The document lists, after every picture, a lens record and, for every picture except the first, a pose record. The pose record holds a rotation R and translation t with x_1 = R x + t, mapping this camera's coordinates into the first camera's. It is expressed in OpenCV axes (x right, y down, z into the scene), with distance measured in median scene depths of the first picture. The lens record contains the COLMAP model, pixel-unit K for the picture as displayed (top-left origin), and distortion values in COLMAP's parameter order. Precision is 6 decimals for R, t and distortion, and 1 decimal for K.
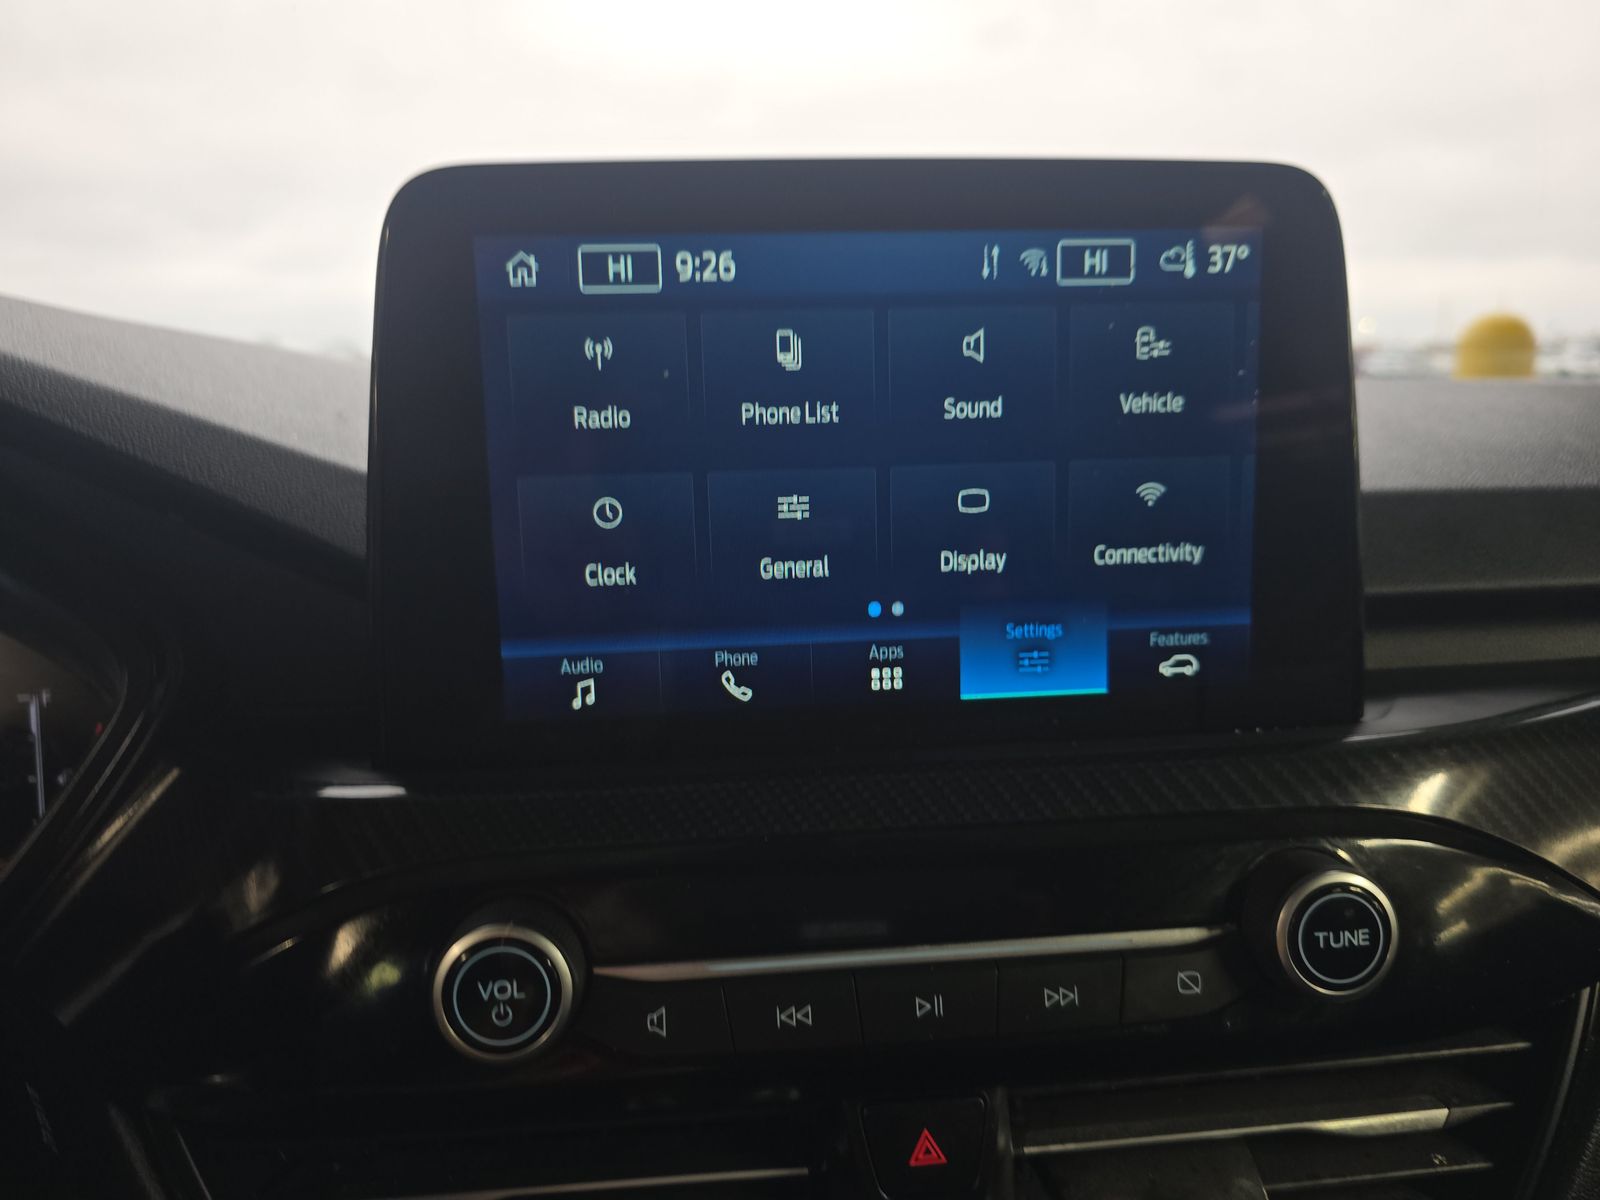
lens RADIAL K [[1147.5, 0, 800.0], [0, 1147.5, 600.0], [0, 0, 1]] dist [0.054236, -0.000412]
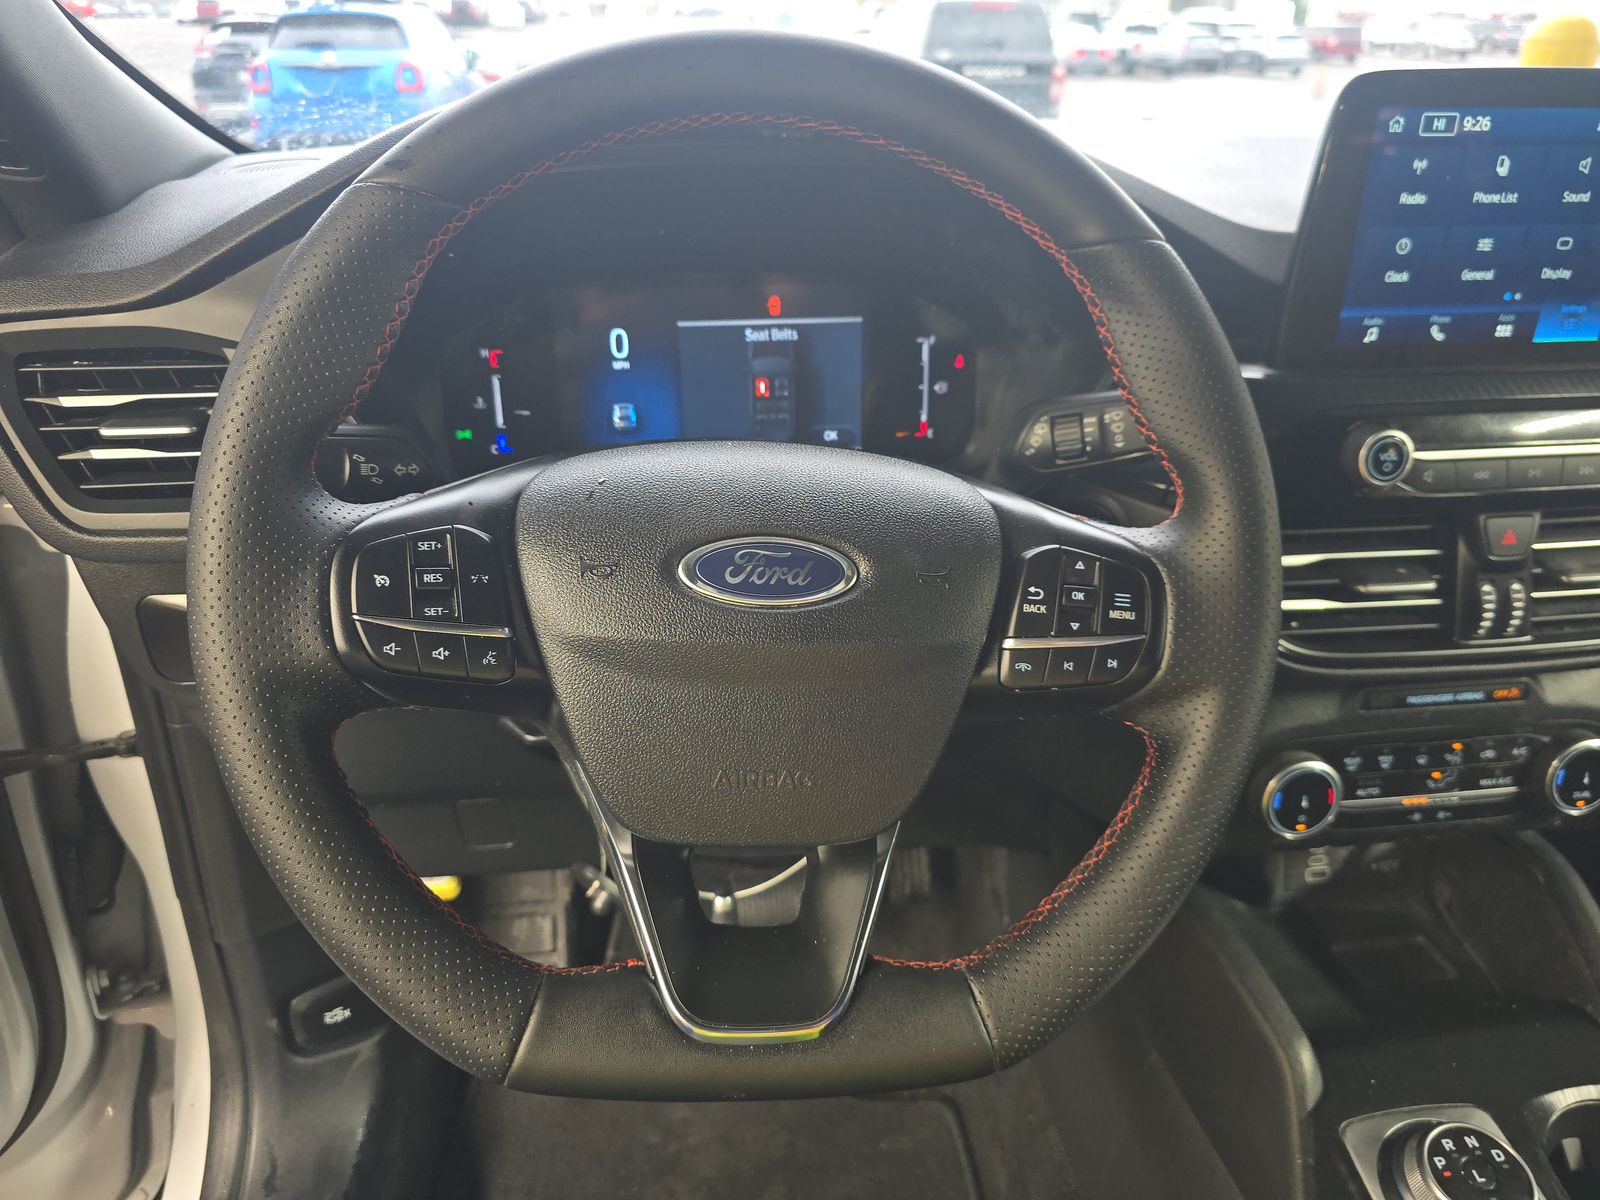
lens RADIAL K [[1164.9, 0, 800.0], [0, 1164.9, 600.0], [0, 0, 1]] dist [-0.000725, 0.000311]
pose [[0.997975, 0.003301, 0.063523, -1.374221], [-0.019187, 0.967761, 0.251140, 0.036025], [-0.060646, -0.251850, 0.965864, -1.123203]]
